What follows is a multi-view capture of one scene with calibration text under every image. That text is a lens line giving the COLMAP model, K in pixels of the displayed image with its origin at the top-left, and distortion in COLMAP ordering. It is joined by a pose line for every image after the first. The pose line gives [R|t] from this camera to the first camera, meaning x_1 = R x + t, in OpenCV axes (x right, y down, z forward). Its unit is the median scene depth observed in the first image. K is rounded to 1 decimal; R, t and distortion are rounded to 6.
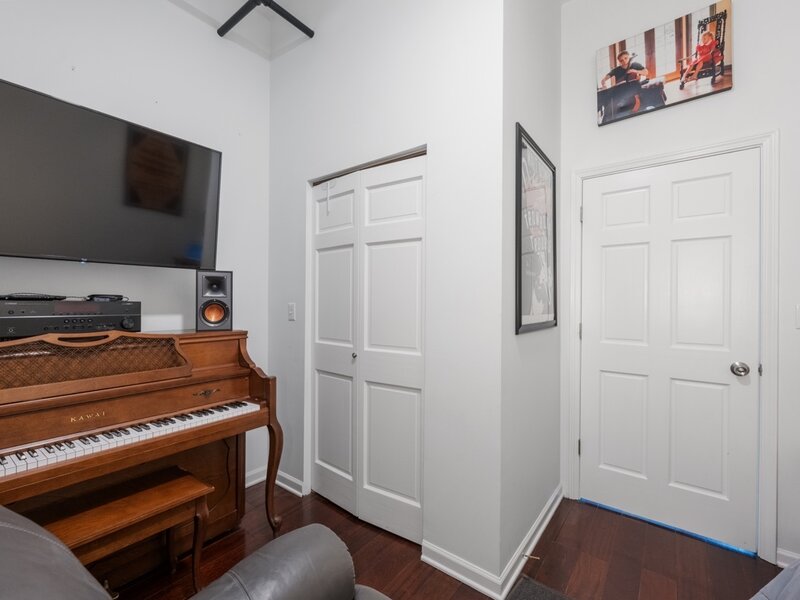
lens RADIAL K [[354.2, 0, 402.8], [0, 354.2, 304.0], [0, 0, 1]] dist [-0.007279, 0.001556]
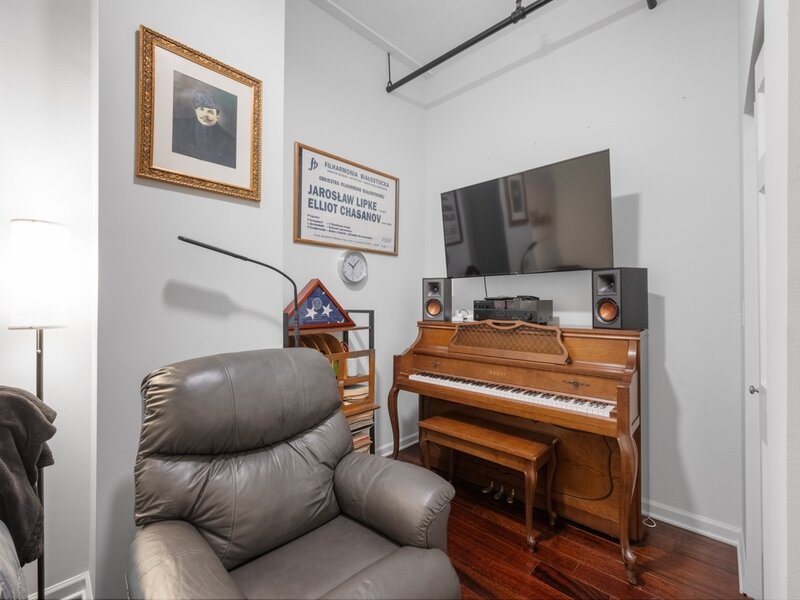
lens RADIAL K [[354.2, 0, 406.3], [0, 354.2, 297.7], [0, 0, 1]] dist [-0.007279, 0.001556]
pose [[-0.109112, -0.015108, -0.993915, 0.688464], [0.003073, 0.999875, -0.015536, 0.002990], [0.994025, -0.004749, -0.109052, 0.710914]]
